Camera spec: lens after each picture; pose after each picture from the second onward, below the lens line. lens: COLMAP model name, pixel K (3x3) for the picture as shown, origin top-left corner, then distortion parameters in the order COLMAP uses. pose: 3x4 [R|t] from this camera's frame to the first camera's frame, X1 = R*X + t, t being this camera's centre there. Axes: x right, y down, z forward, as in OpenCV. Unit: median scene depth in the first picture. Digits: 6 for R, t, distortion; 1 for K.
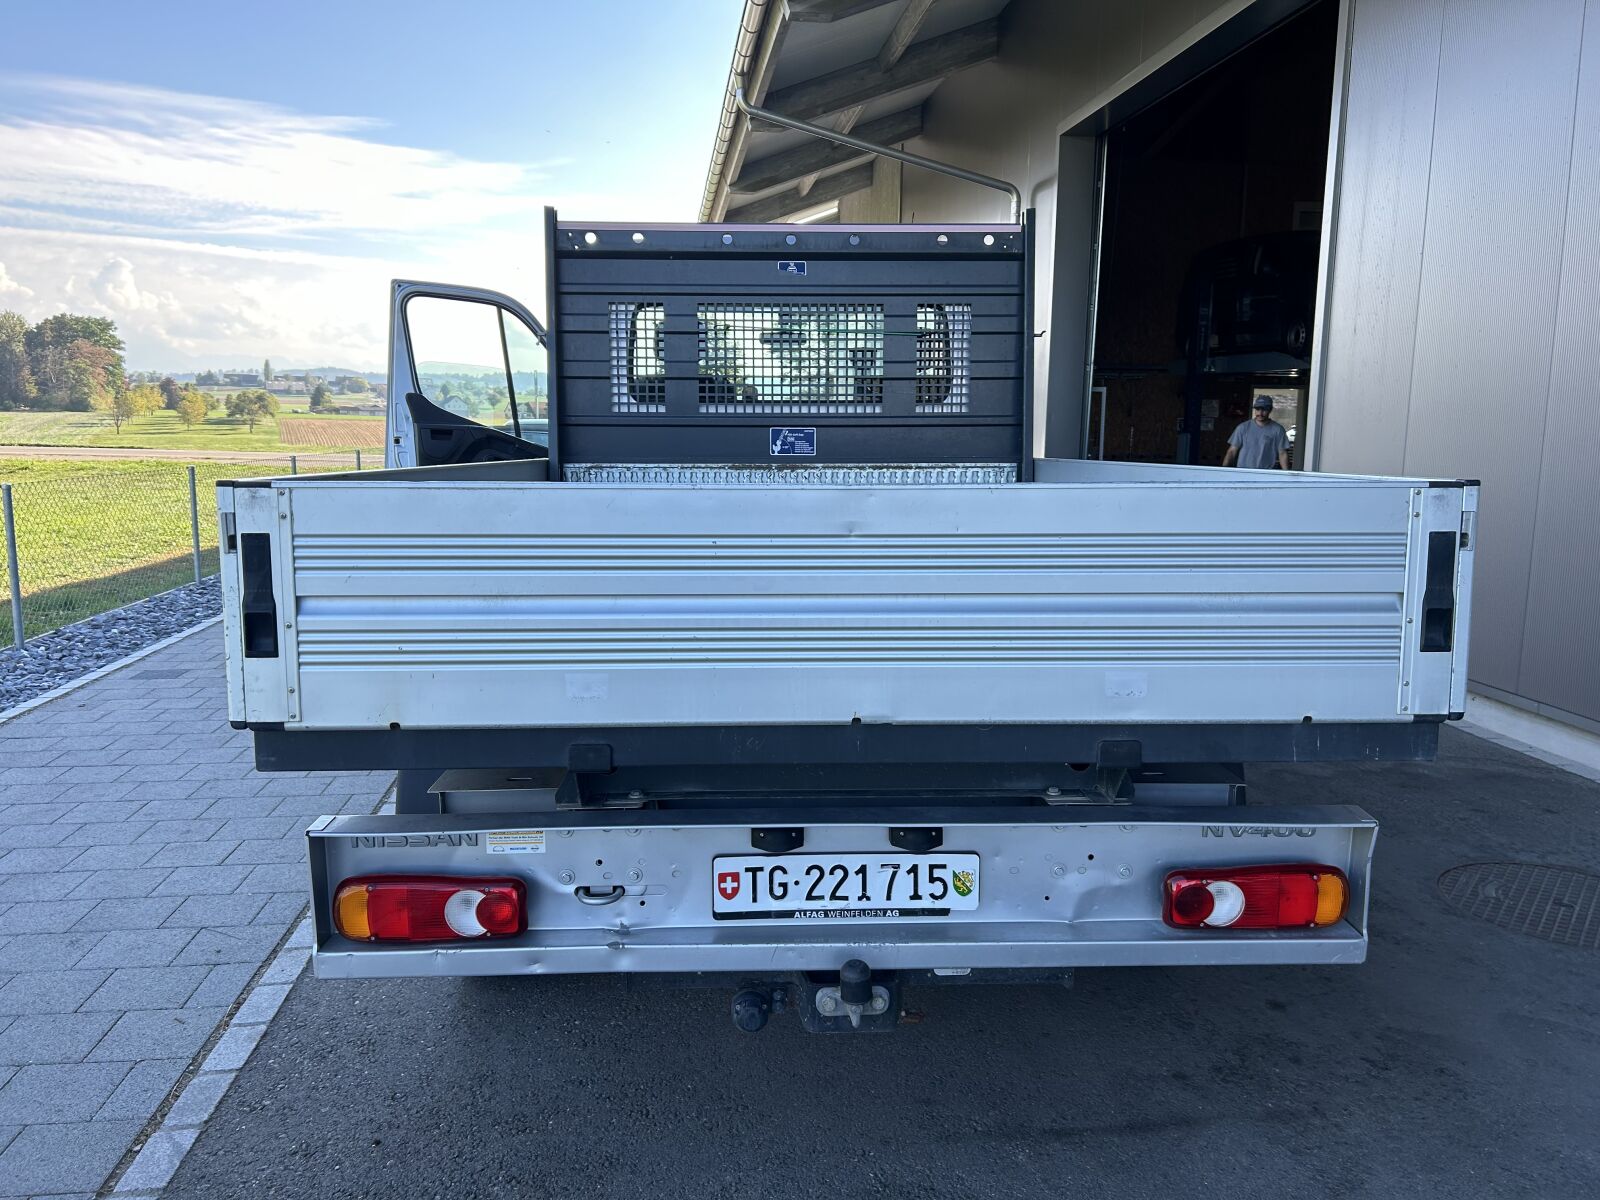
lens RADIAL K [[1224.0, 0, 792.4], [0, 1224.0, 598.7], [0, 0, 1]] dist [0.004468, -0.025250]
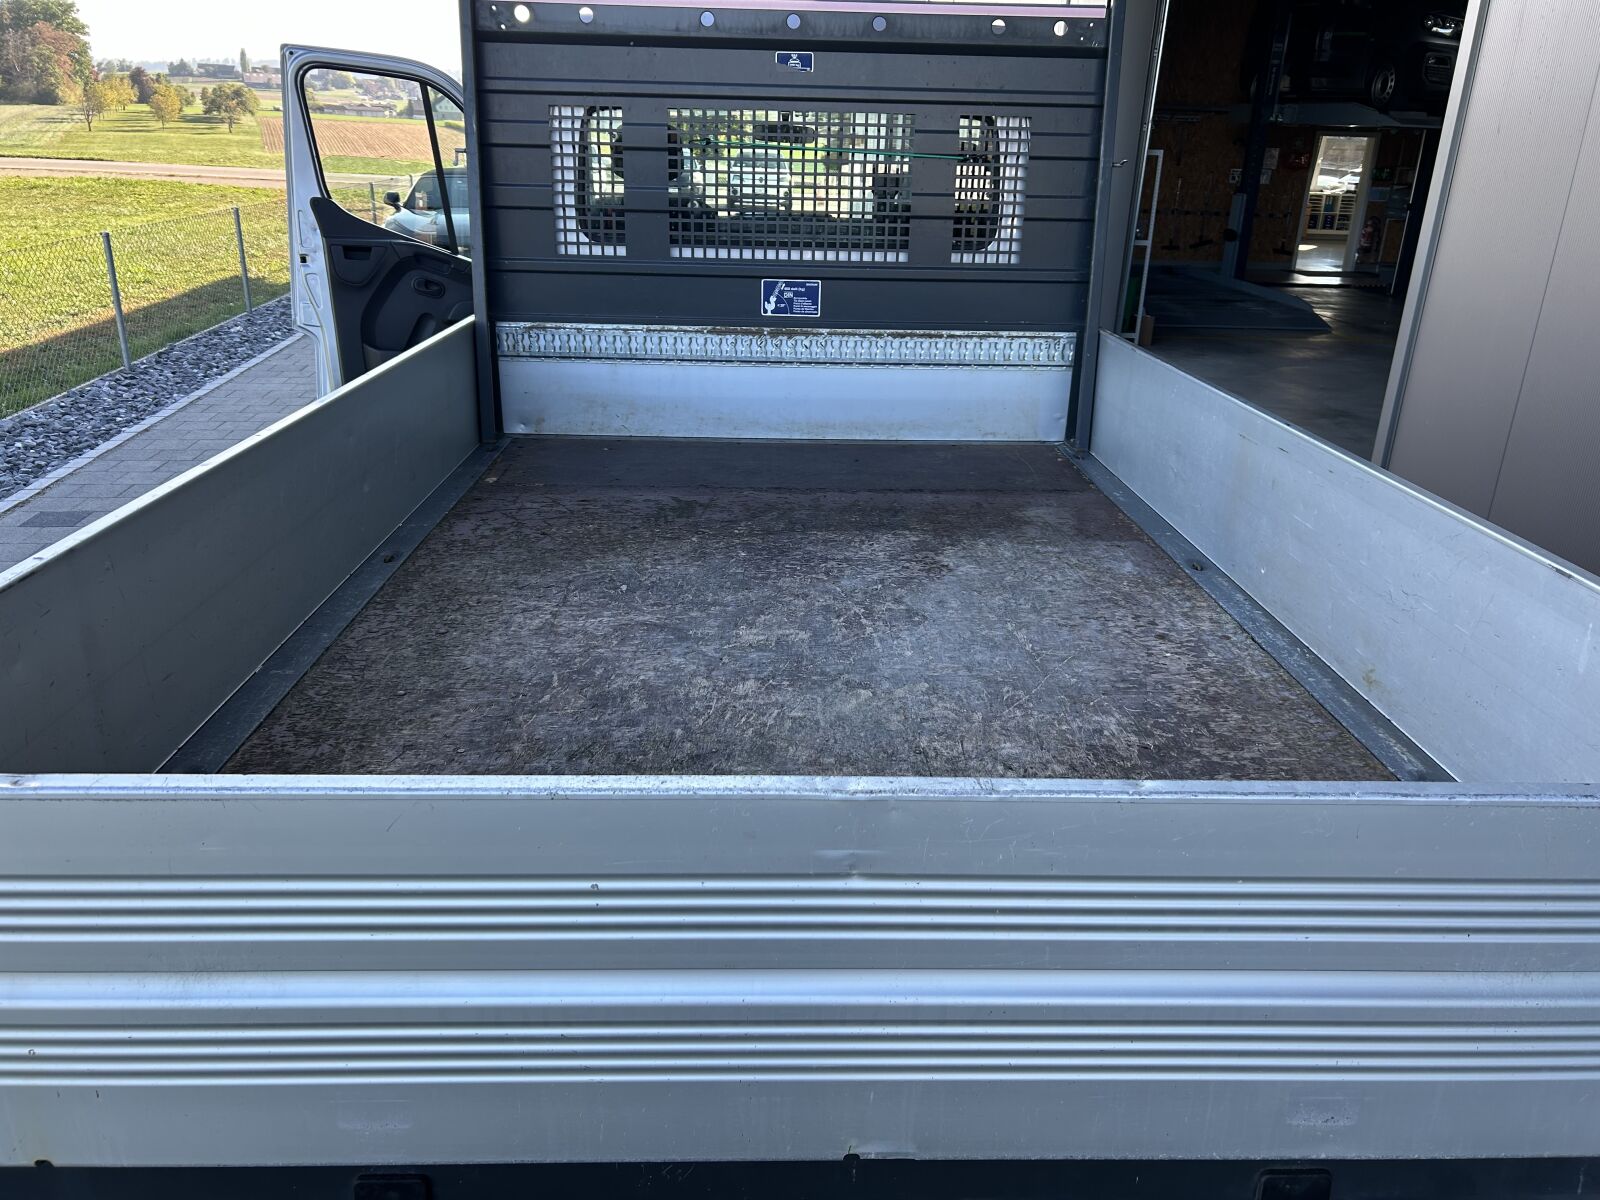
lens RADIAL K [[1224.0, 0, 802.5], [0, 1224.0, 608.1], [0, 0, 1]] dist [0.004468, -0.025250]
pose [[0.999741, 0.022293, 0.004680, 0.008461], [-0.022773, 0.973813, 0.226209, -0.112086], [0.000486, -0.226257, 0.974068, 0.196095]]
